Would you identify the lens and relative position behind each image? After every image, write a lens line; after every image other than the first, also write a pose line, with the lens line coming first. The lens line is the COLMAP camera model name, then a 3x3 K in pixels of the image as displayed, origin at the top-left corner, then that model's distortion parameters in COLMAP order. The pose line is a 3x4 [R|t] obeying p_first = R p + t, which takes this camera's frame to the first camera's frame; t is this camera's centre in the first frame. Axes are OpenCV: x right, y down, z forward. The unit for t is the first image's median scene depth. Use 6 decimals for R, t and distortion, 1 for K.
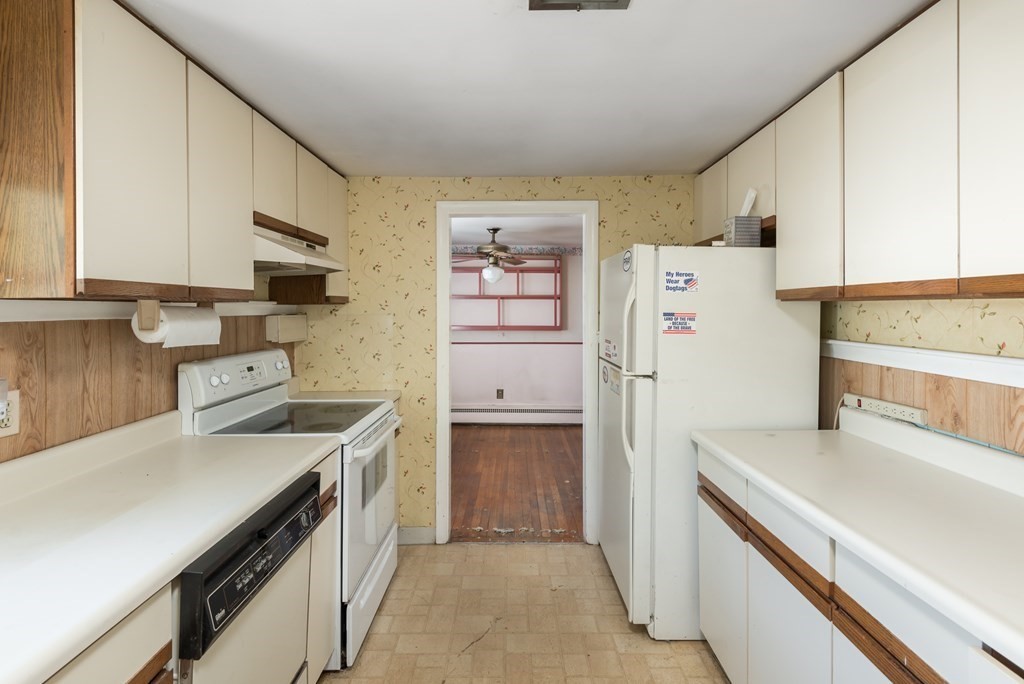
lens RADIAL K [[489.1, 0, 511.9], [0, 489.1, 307.3], [0, 0, 1]] dist [-0.000263, -0.000850]
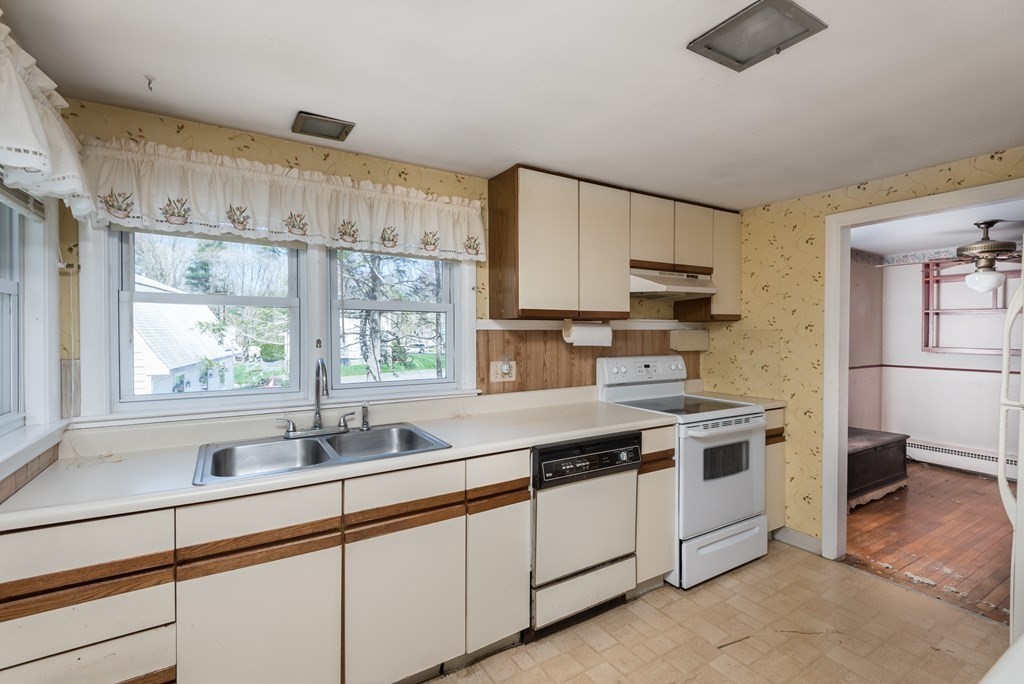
lens RADIAL K [[462.0, 0, 512.0], [0, 462.0, 342.0], [0, 0, 1]] dist [0.020017, -0.024335]
pose [[0.522025, 0.022657, -0.852629, 0.487880], [0.003020, 0.999592, 0.028412, 0.015933], [0.852925, -0.017406, 0.521743, -0.061259]]
